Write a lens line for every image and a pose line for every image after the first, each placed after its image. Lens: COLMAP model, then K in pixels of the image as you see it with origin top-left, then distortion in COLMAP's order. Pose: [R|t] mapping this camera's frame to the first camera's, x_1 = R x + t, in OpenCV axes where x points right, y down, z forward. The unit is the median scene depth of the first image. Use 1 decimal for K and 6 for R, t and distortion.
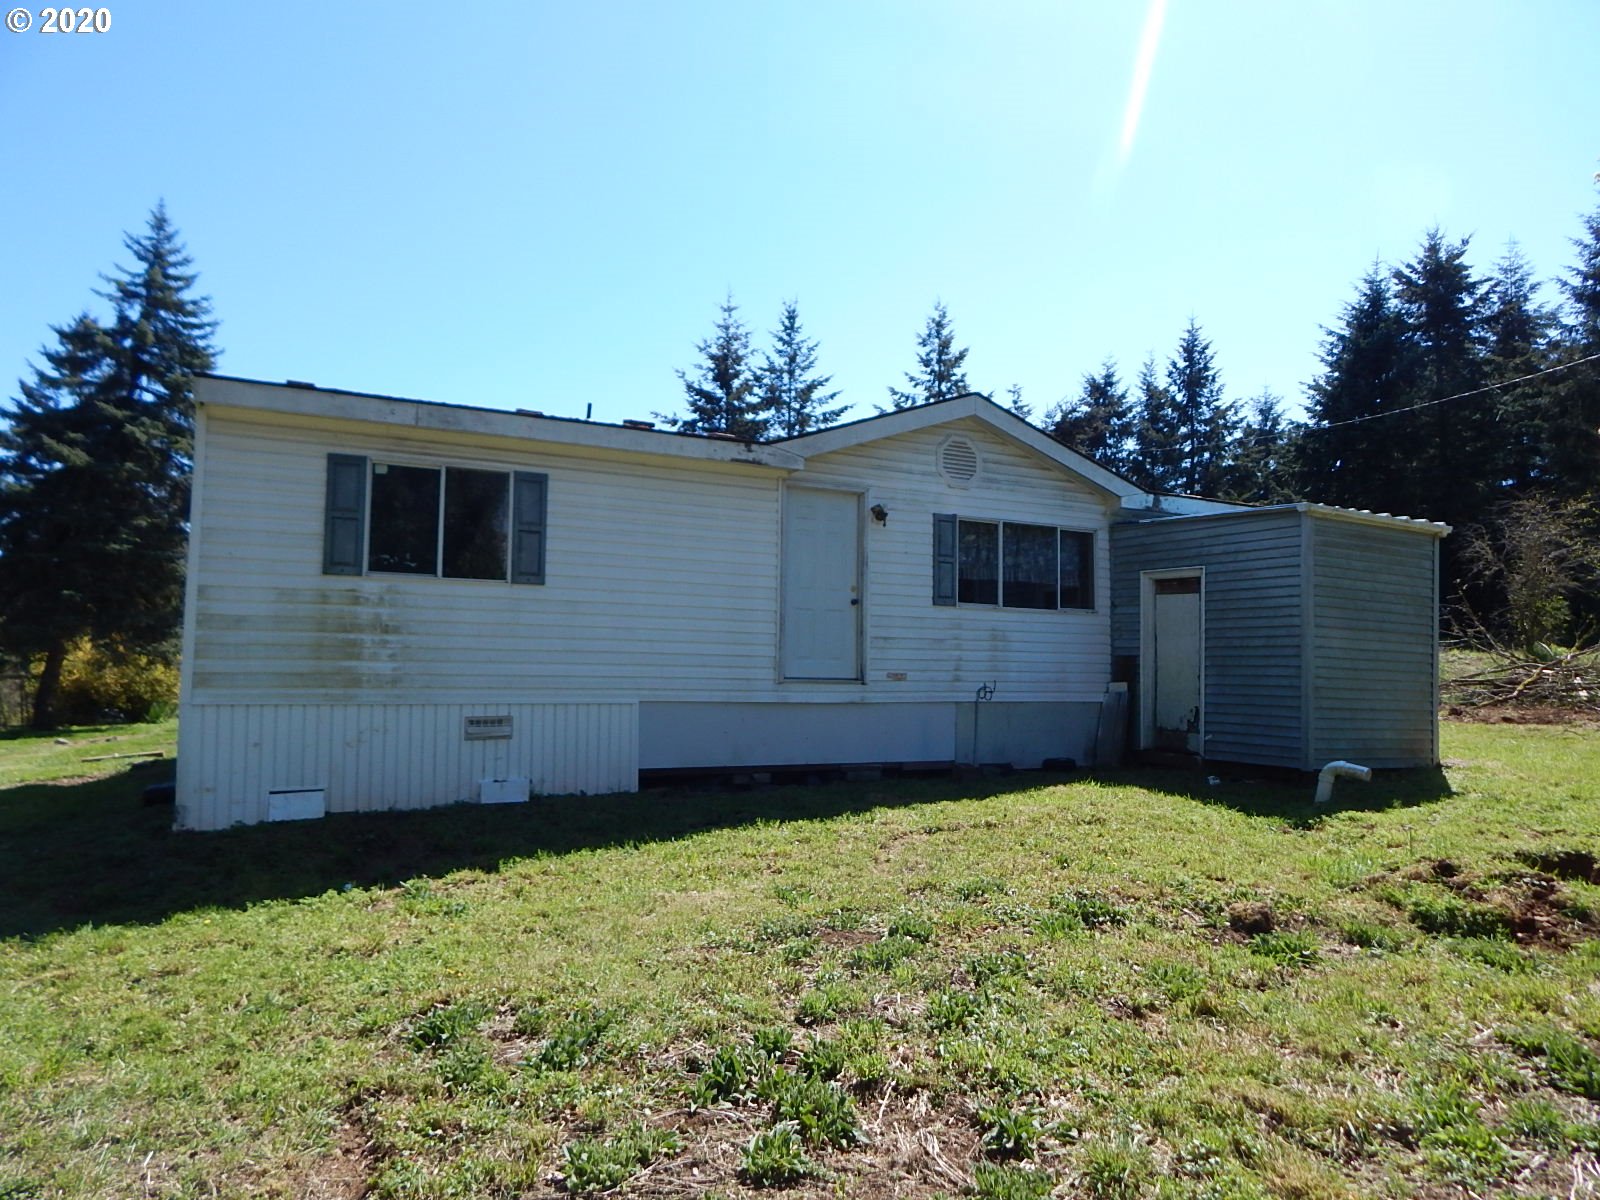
lens RADIAL K [[1042.3, 0, 815.8], [0, 1042.3, 590.7], [0, 0, 1]] dist [-0.005984, -0.005717]
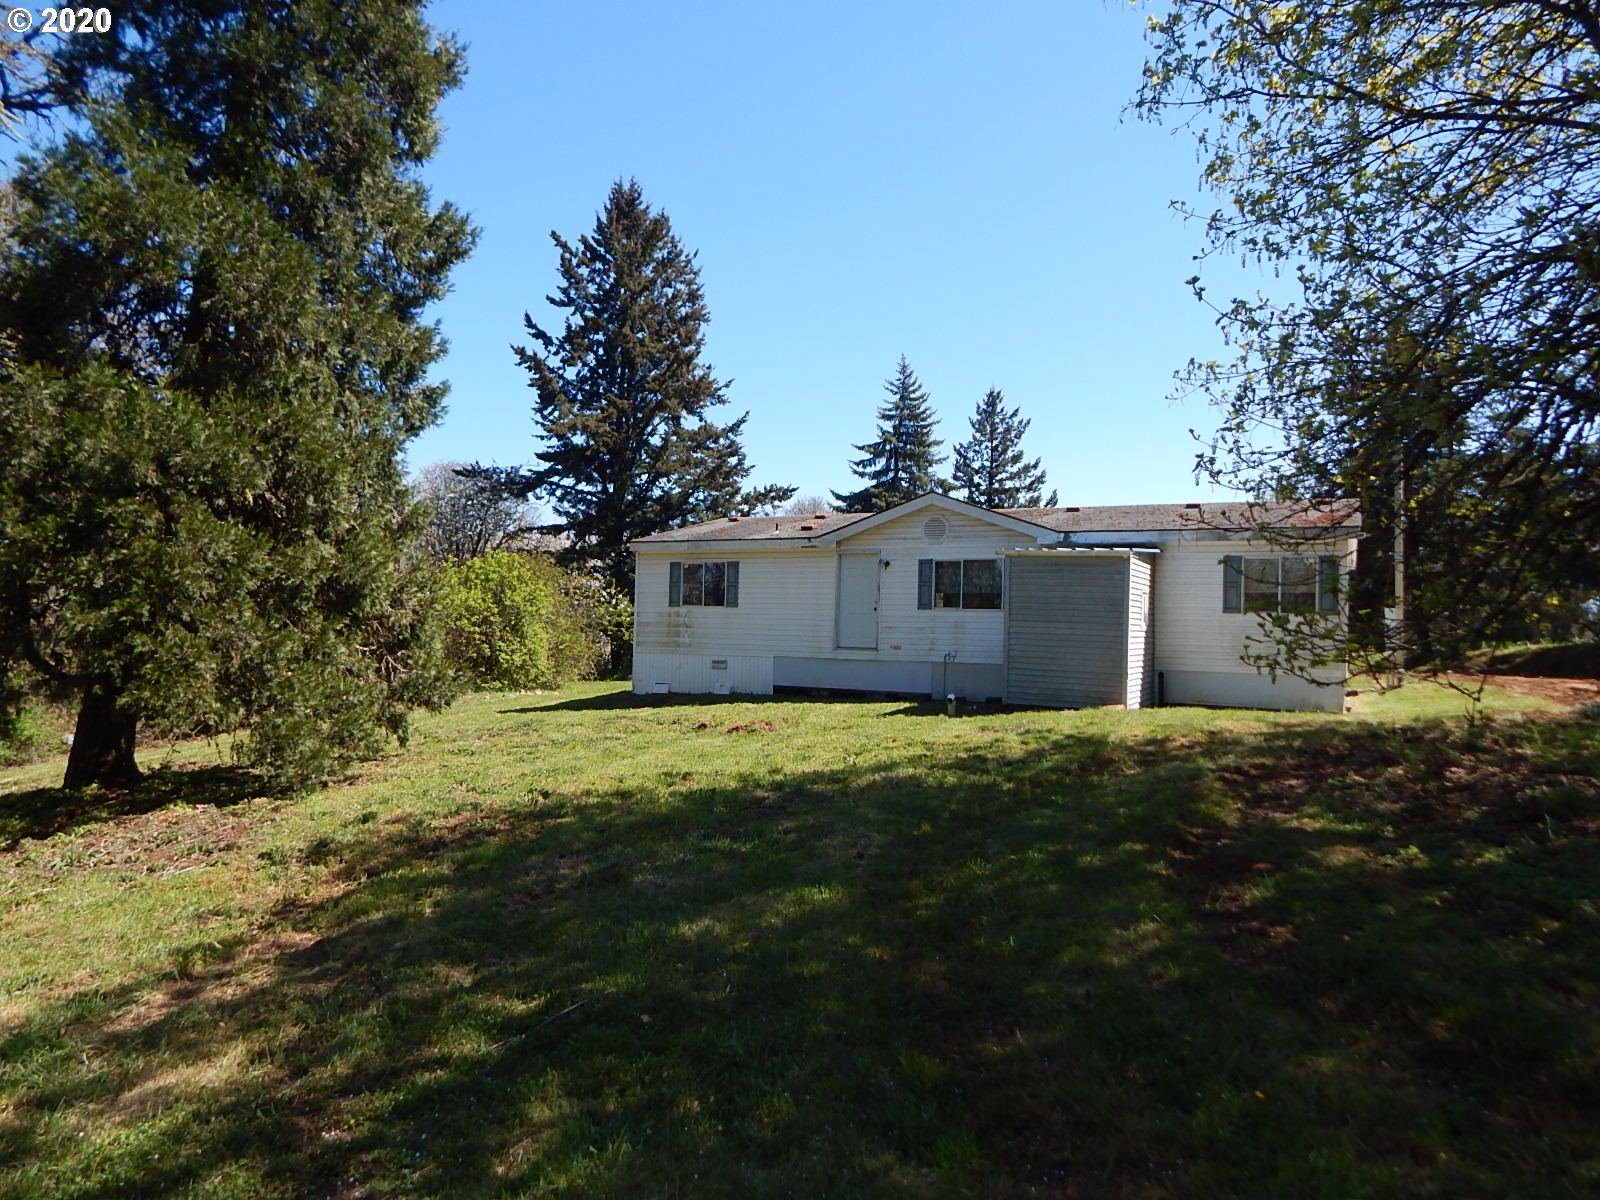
lens RADIAL K [[1042.3, 0, 815.8], [0, 1042.3, 590.7], [0, 0, 1]] dist [-0.005984, -0.005717]
pose [[0.595169, -0.030987, -0.803003, 1.486345], [0.049387, 0.998778, -0.001938, -0.024496], [0.802082, -0.038504, 0.595972, -0.248767]]
